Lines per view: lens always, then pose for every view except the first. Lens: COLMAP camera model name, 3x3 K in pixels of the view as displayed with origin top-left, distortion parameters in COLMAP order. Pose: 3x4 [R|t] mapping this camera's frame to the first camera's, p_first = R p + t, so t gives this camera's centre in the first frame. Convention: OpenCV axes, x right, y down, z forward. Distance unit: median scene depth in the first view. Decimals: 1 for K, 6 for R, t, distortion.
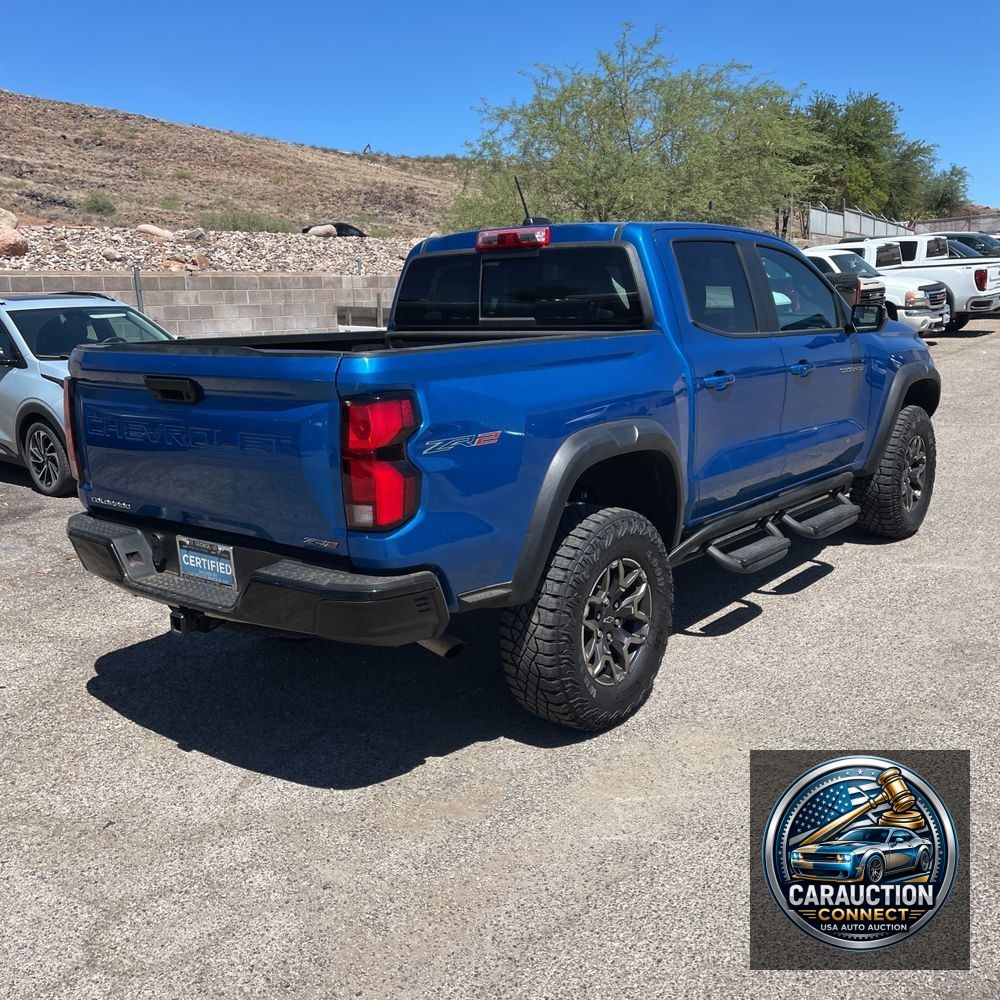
lens RADIAL K [[1002.5, 0, 499.0], [0, 1002.5, 450.7], [0, 0, 1]] dist [0.116041, -0.135973]
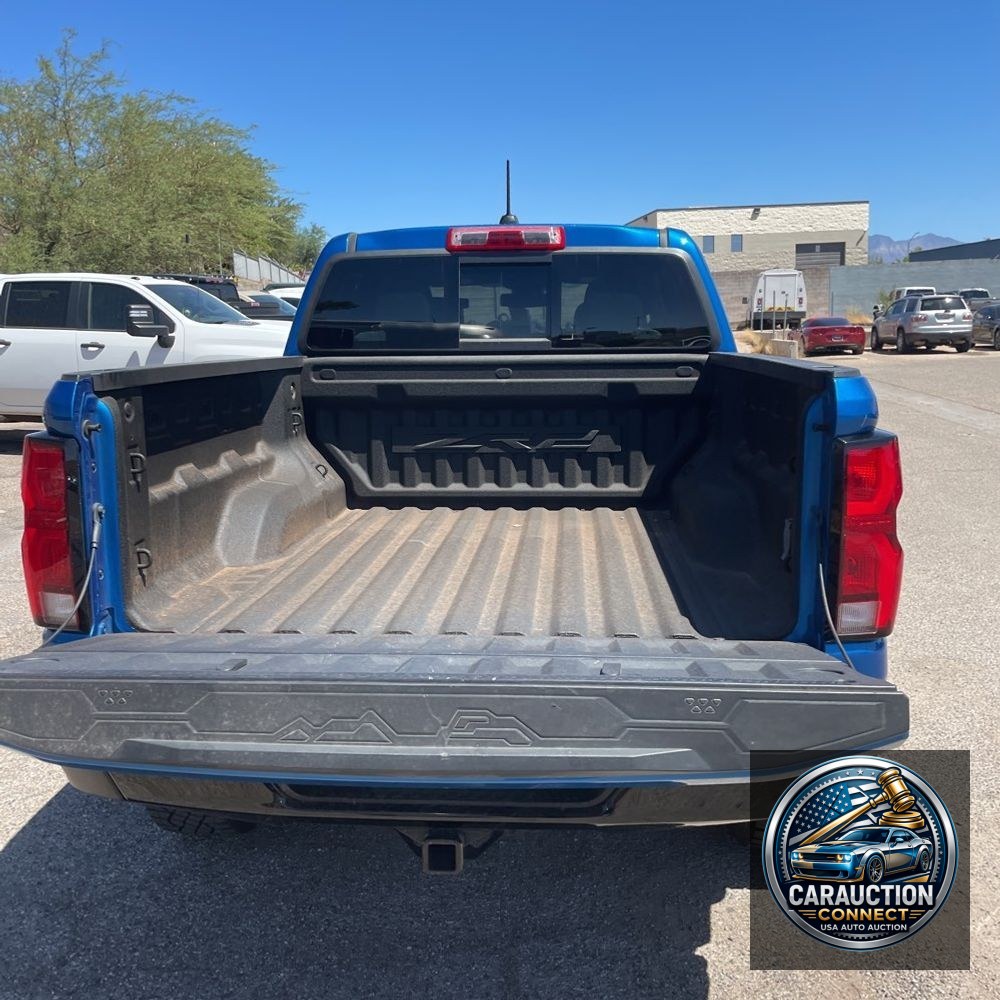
lens RADIAL K [[1002.5, 0, 499.0], [0, 1002.5, 450.7], [0, 0, 1]] dist [0.116041, -0.135973]
pose [[0.827731, -0.055685, 0.558356, -0.435602], [0.079957, 0.996615, -0.019138, -0.030974], [-0.555400, 0.060486, 0.829381, 0.361262]]
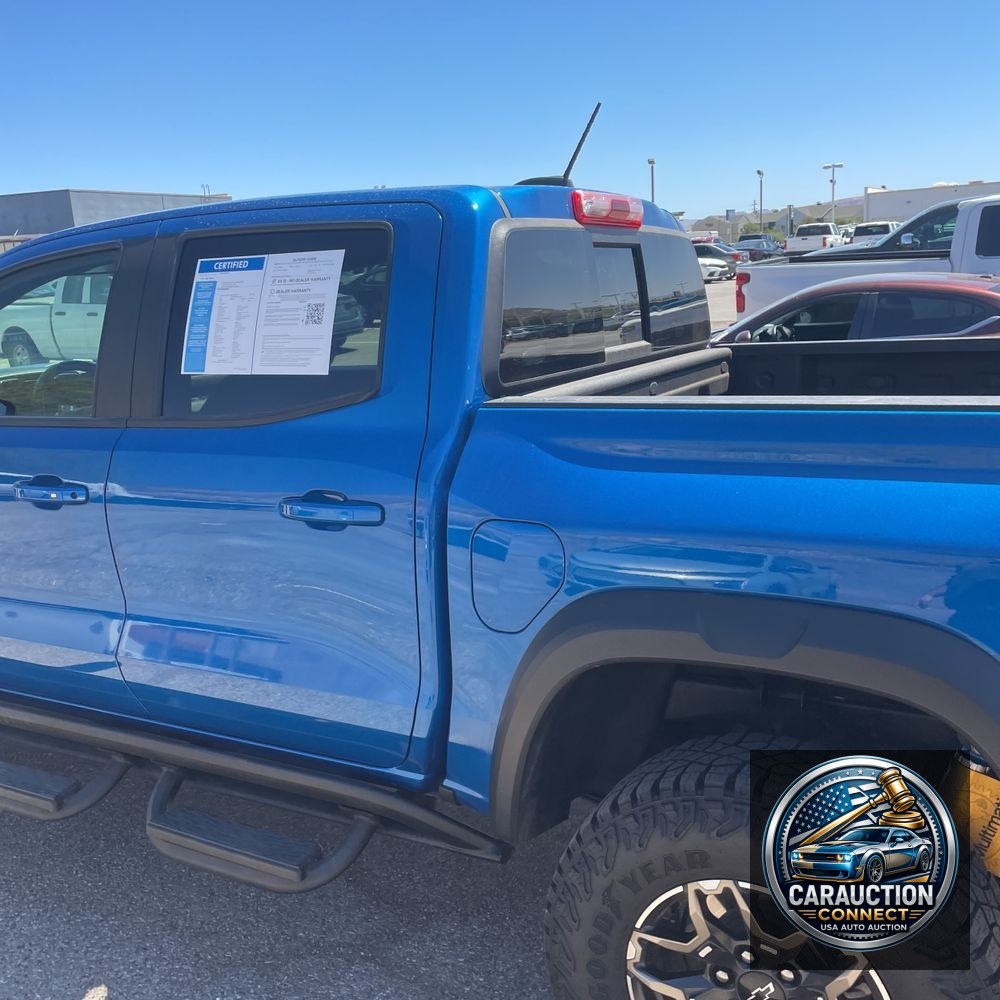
lens RADIAL K [[1002.5, 0, 499.0], [0, 1002.5, 450.7], [0, 0, 1]] dist [0.116041, -0.135973]
pose [[-0.157632, -0.130298, 0.978864, -0.565129], [0.202112, 0.966016, 0.161135, -0.182696], [-0.966593, 0.223241, -0.125940, 1.164062]]
